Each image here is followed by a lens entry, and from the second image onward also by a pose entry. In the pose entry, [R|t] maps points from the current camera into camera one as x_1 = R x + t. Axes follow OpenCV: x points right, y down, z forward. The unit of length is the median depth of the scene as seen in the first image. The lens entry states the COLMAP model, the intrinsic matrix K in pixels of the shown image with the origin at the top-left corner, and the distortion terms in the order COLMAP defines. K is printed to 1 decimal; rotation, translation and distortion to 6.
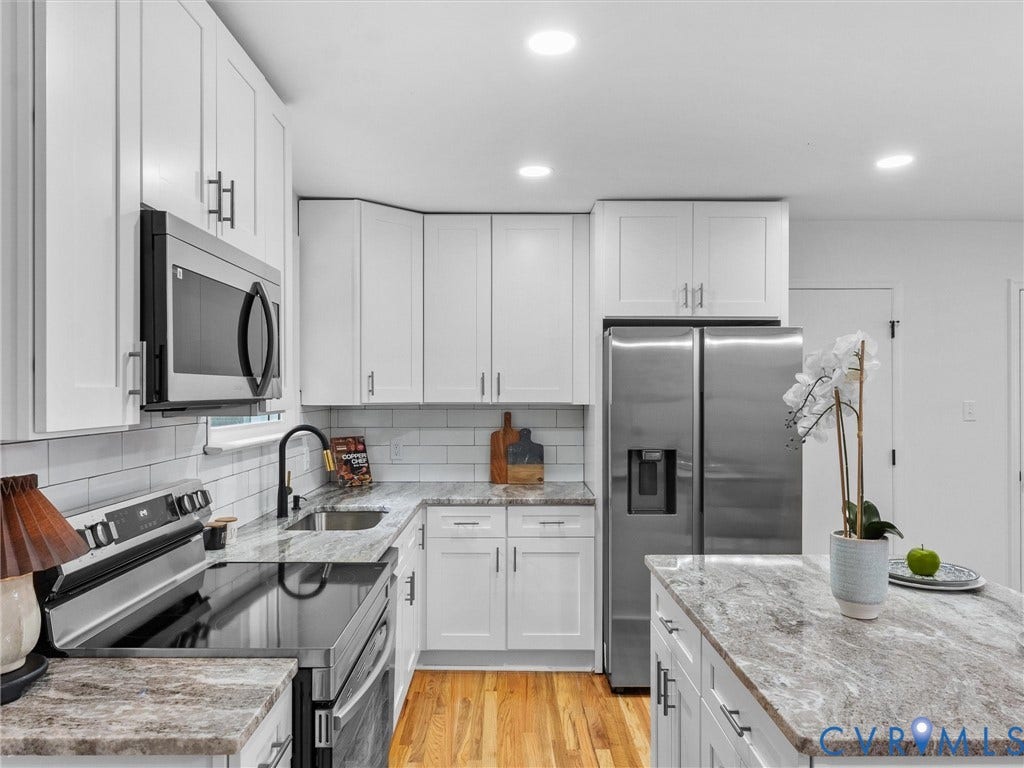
lens RADIAL K [[727.7, 0, 512.0], [0, 727.7, 384.0], [0, 0, 1]] dist [0.006536, 0.001165]
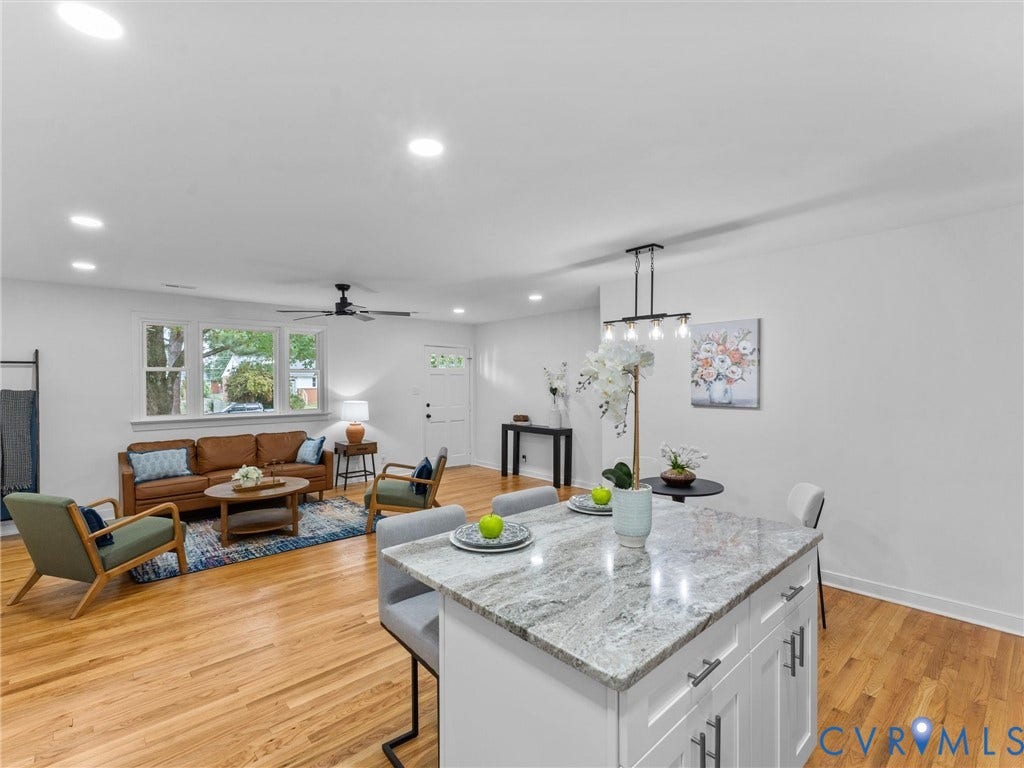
lens RADIAL K [[473.1, 0, 508.1], [0, 473.1, 387.7], [0, 0, 1]] dist [-0.000915, -0.000962]
pose [[-0.663467, -0.005930, 0.748182, -0.018797], [0.000953, 0.999961, 0.008770, 0.005580], [-0.748205, 0.006532, -0.663436, 0.863241]]
